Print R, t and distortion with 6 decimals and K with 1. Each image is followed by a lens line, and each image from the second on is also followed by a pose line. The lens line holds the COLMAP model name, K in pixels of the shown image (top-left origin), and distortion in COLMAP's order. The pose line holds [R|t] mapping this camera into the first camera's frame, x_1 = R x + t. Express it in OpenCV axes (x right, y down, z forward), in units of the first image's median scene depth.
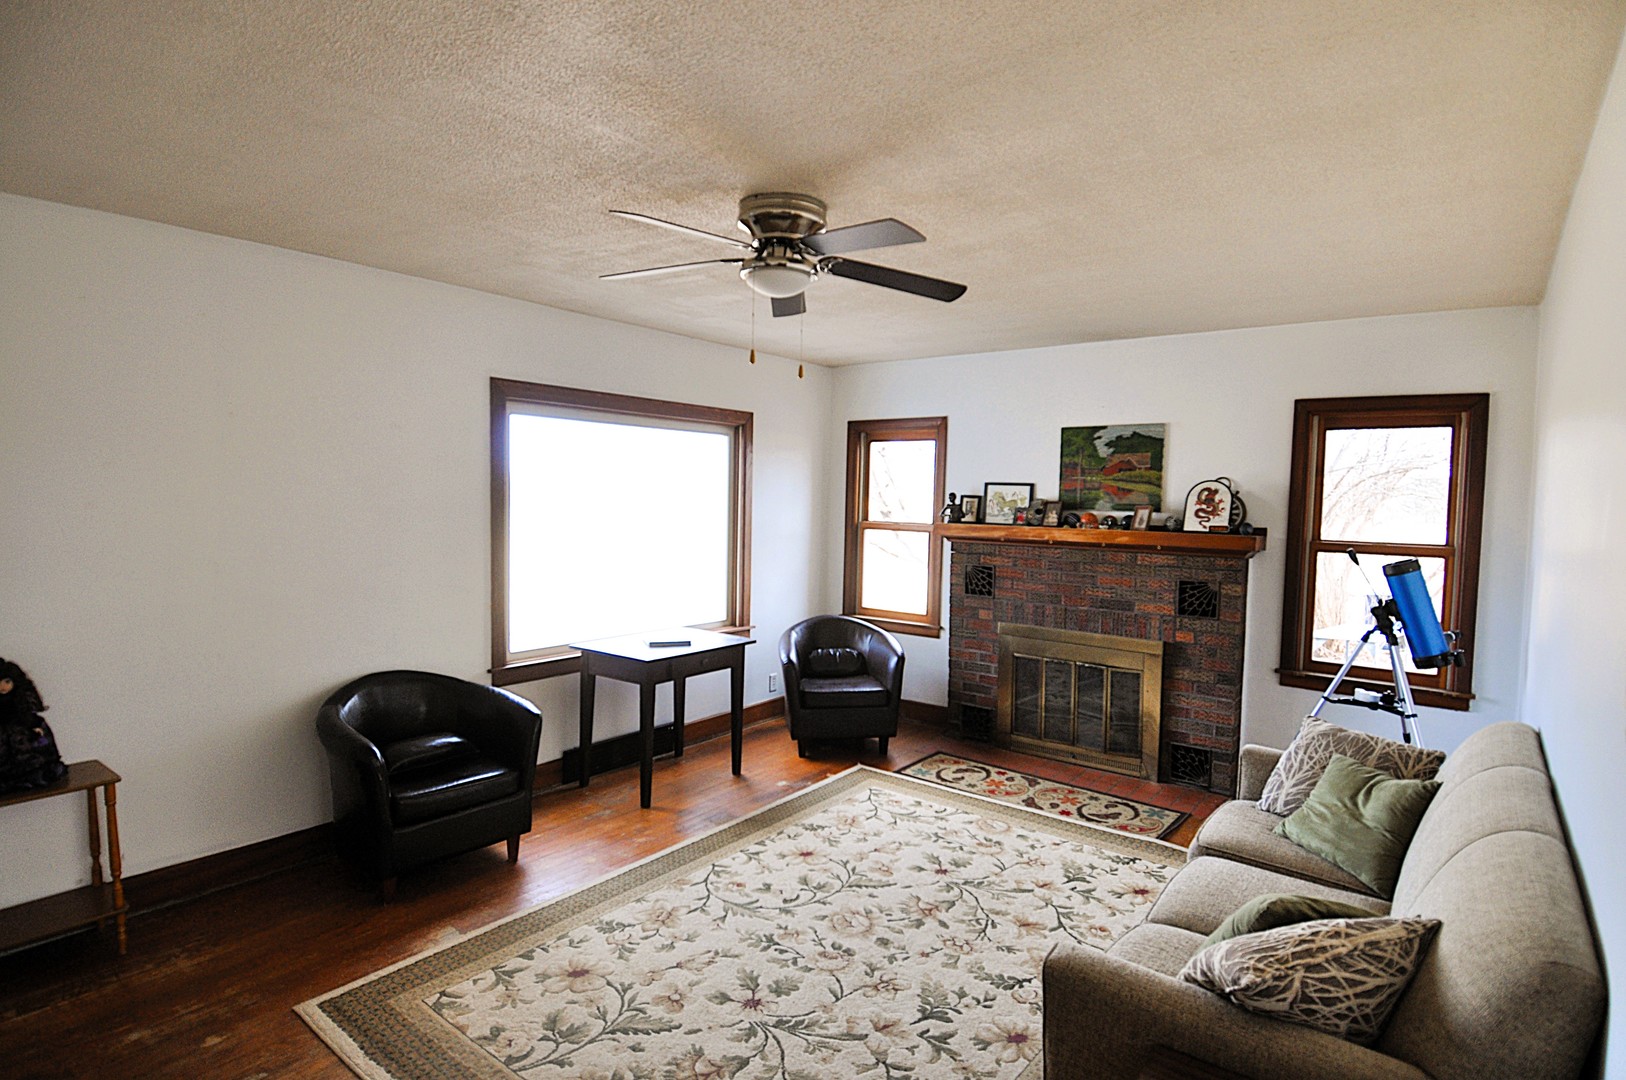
lens RADIAL K [[846.3, 0, 813.0], [0, 846.3, 540.0], [0, 0, 1]] dist [0.050064, -0.052938]
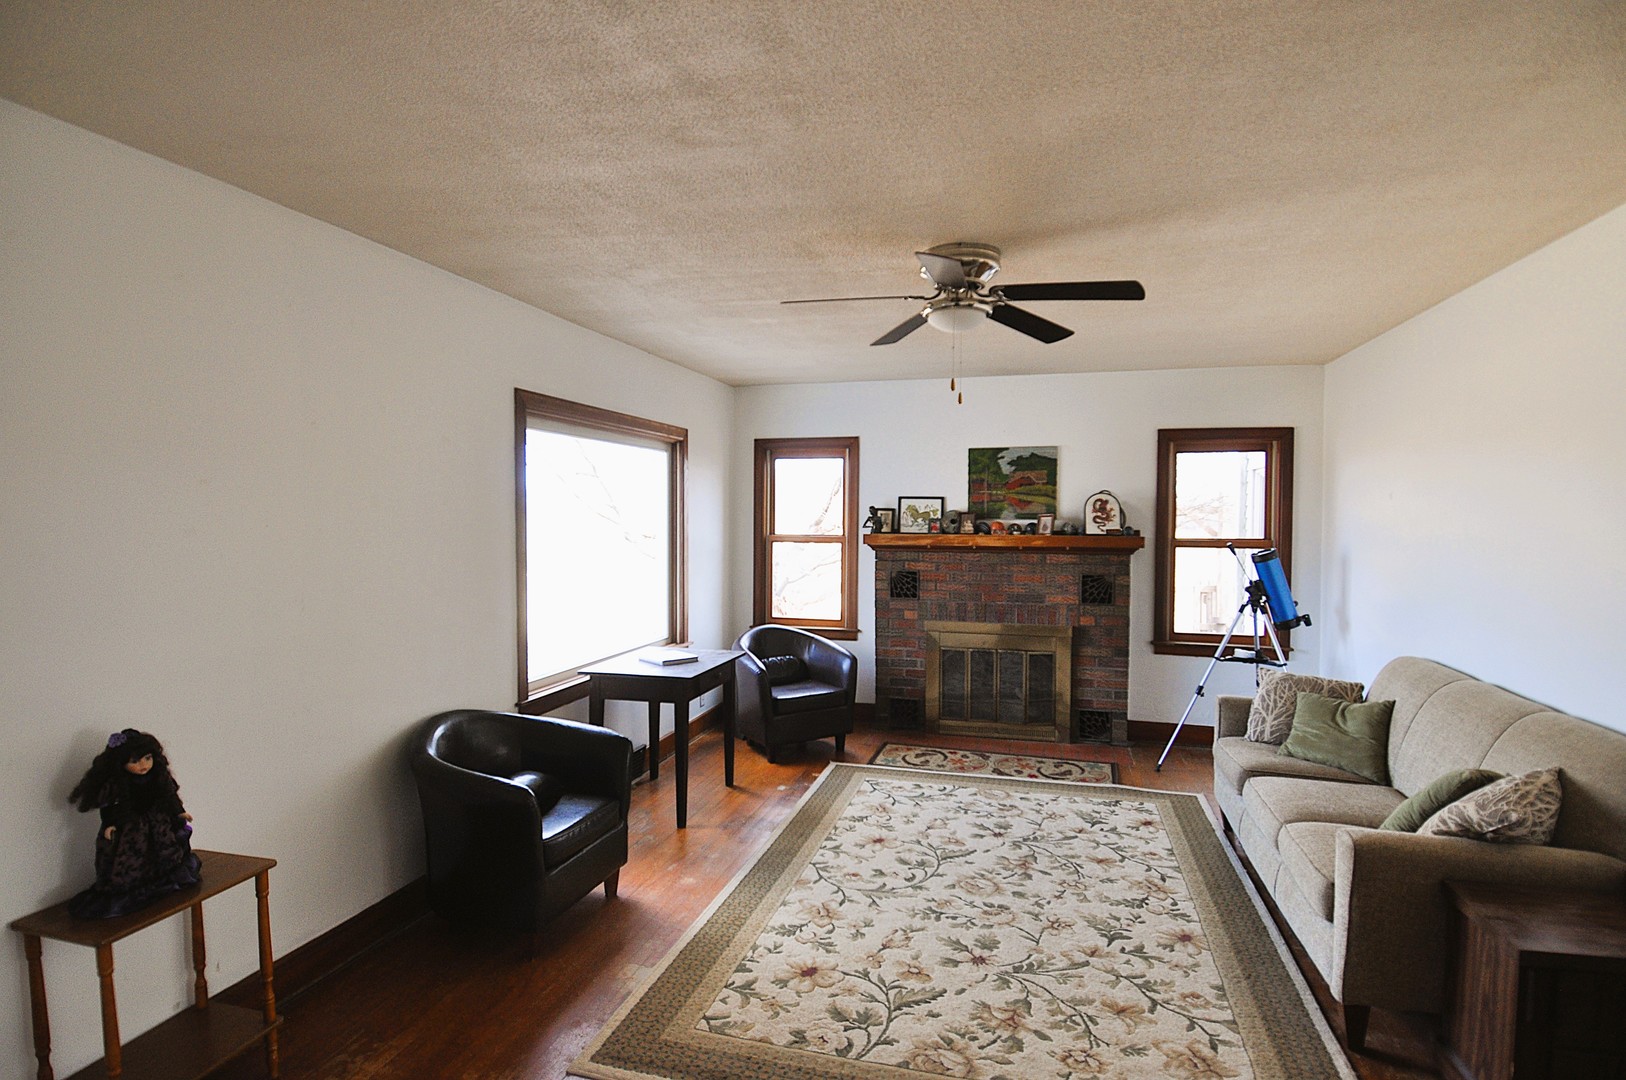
lens RADIAL K [[846.3, 0, 813.0], [0, 846.3, 540.0], [0, 0, 1]] dist [0.050064, -0.052938]
pose [[0.925740, -0.028972, 0.377049, -0.387792], [0.036284, 0.999266, -0.012303, -0.001552], [-0.376416, 0.025070, 0.926111, 0.017484]]
